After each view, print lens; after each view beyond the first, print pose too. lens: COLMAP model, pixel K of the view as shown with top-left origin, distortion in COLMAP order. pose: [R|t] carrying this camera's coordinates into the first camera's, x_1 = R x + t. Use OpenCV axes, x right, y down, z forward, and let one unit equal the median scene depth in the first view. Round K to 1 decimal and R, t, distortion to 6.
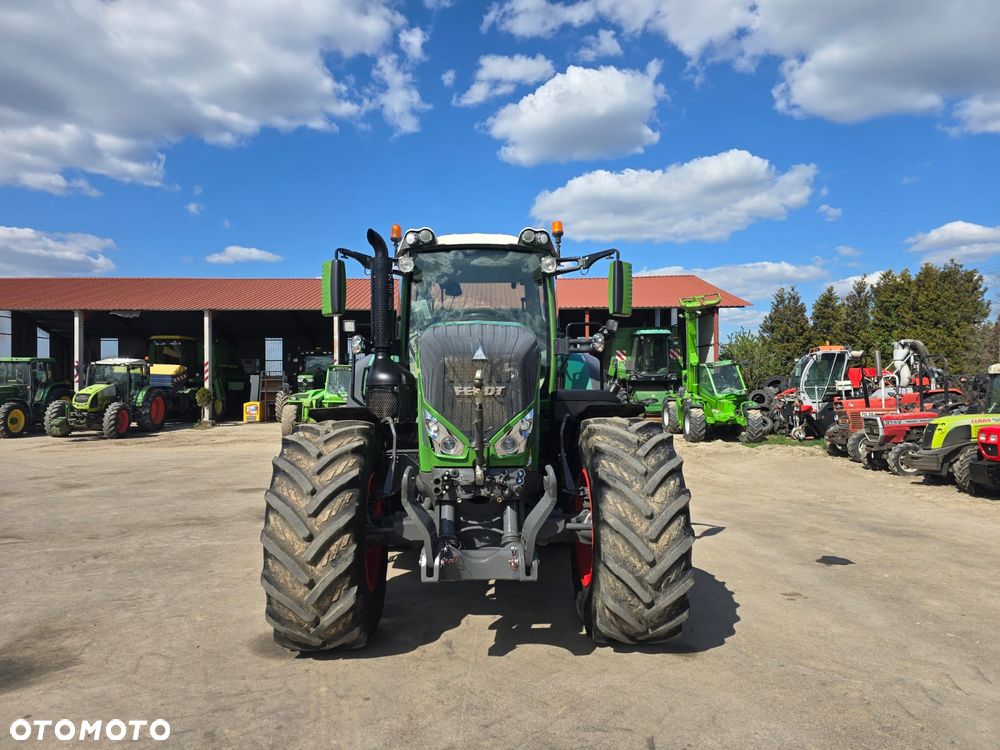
lens RADIAL K [[668.0, 0, 497.4], [0, 668.0, 377.1], [0, 0, 1]] dist [0.065515, -0.055243]
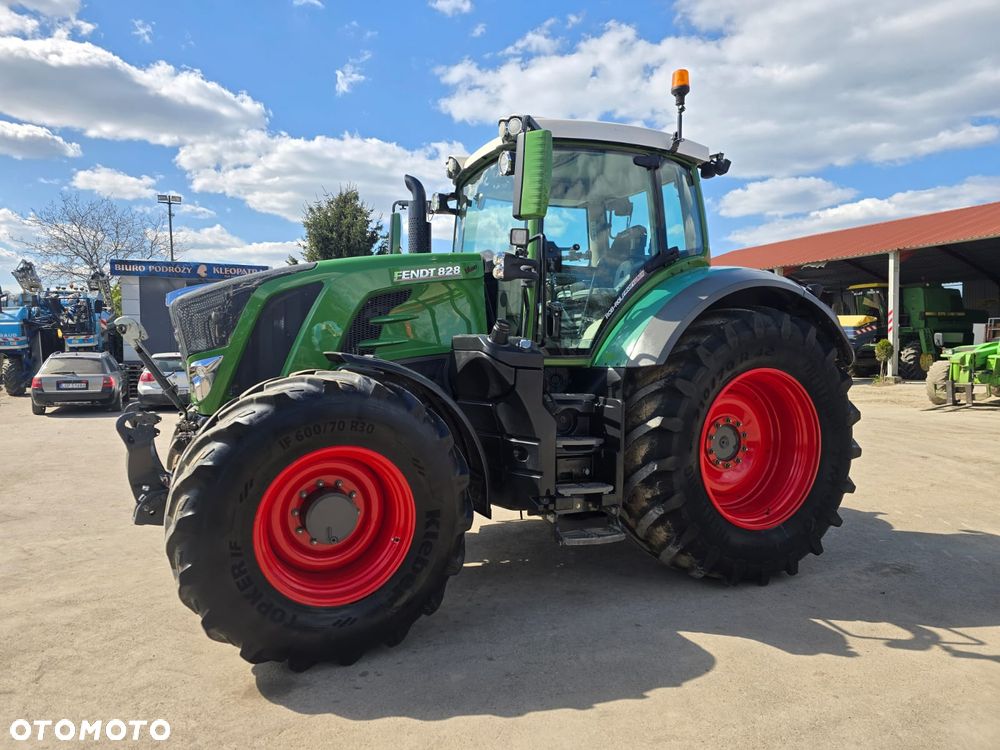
lens RADIAL K [[668.0, 0, 501.5], [0, 668.0, 370.6], [0, 0, 1]] dist [0.065515, -0.055243]
pose [[0.406802, 0.033647, -0.912896, 0.824967], [0.019570, 0.998771, 0.045532, 0.026466], [0.913307, -0.036388, 0.405644, 0.755342]]
